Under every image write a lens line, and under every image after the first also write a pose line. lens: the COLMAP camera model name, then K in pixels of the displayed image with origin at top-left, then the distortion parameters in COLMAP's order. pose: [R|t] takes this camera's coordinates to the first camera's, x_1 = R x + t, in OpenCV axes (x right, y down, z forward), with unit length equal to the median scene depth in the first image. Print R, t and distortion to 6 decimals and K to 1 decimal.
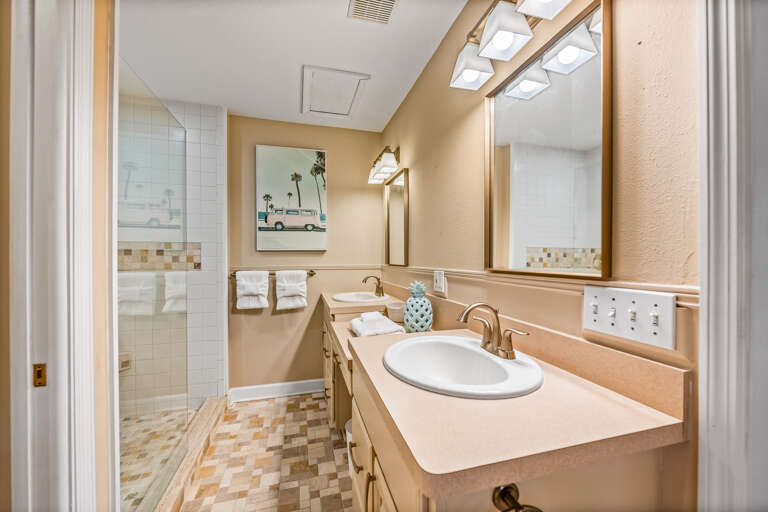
lens RADIAL K [[304.1, 0, 384.0], [0, 304.1, 256.0], [0, 0, 1]] dist [-0.000111, -0.000089]
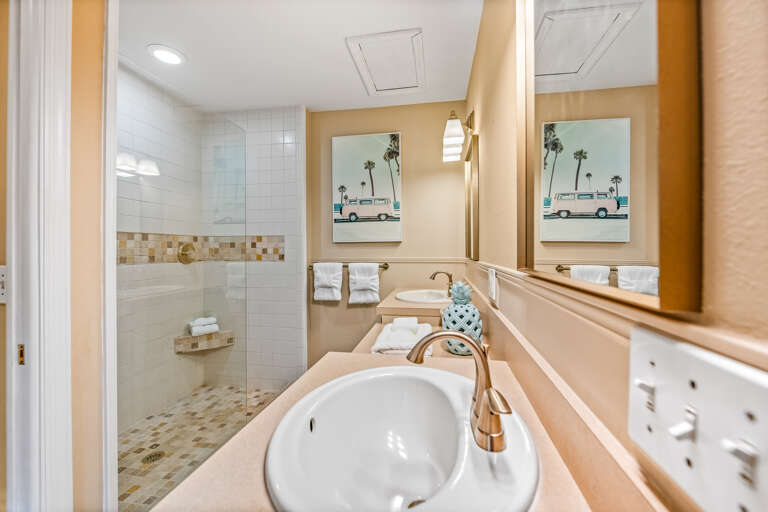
lens RADIAL K [[306.8, 0, 383.9], [0, 306.8, 246.7], [0, 0, 1]] dist [0.001757, -0.002908]
pose [[0.902808, -0.004607, -0.430020, 0.168692], [0.003716, 0.999989, -0.002911, -0.000640], [0.430028, 0.001030, 0.902815, 0.160195]]
